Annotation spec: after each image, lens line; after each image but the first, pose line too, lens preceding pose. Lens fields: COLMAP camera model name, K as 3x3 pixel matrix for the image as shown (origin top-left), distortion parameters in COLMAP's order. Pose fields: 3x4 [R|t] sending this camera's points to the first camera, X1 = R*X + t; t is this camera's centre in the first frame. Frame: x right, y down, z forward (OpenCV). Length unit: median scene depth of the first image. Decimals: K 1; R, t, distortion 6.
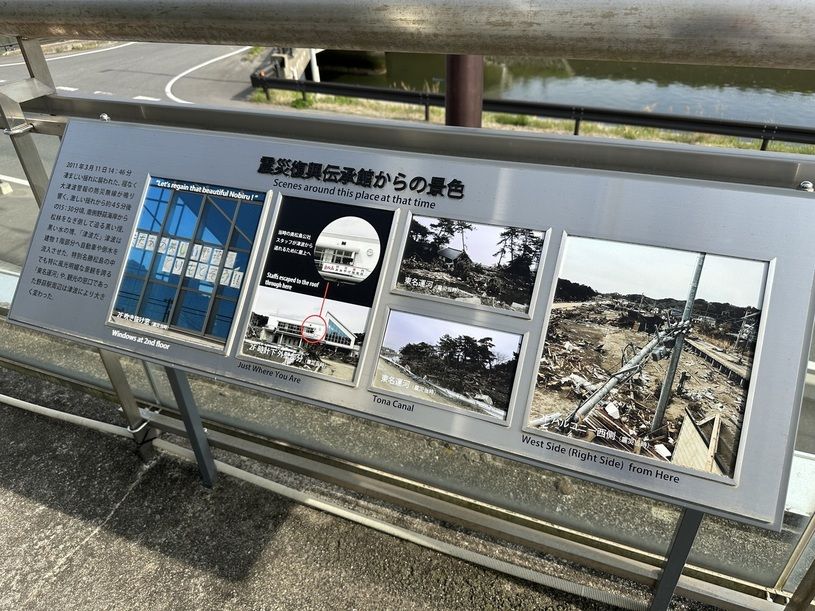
lens RADIAL K [[581.5, 0, 408.4], [0, 581.5, 305.0], [0, 0, 1]] dist [0.009126, -0.000179]
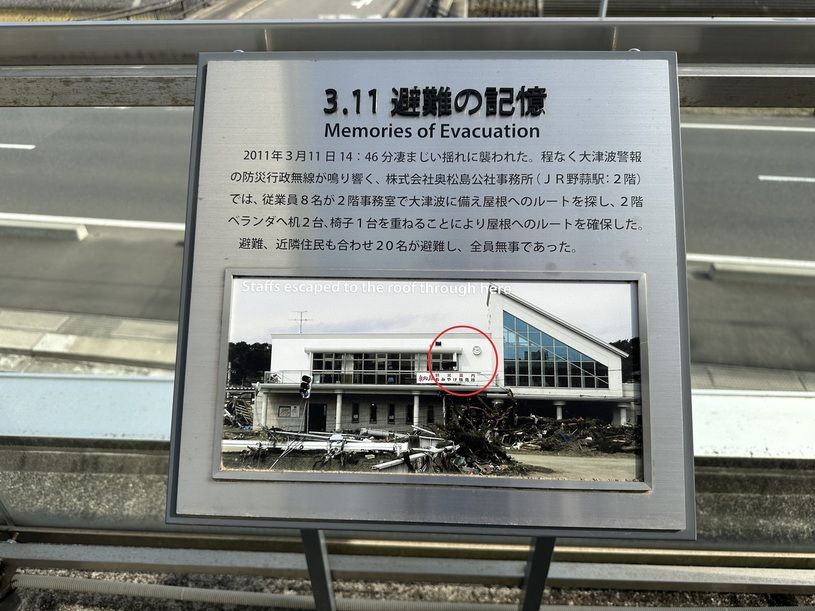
lens RADIAL K [[581.5, 0, 406.9], [0, 581.5, 306.2], [0, 0, 1]] dist [0.009126, -0.000179]
pose [[0.944499, -0.160921, 0.286401, -0.260601], [0.161425, 0.986639, 0.022015, 0.007486], [-0.286117, 0.025439, 0.957857, 0.726143]]
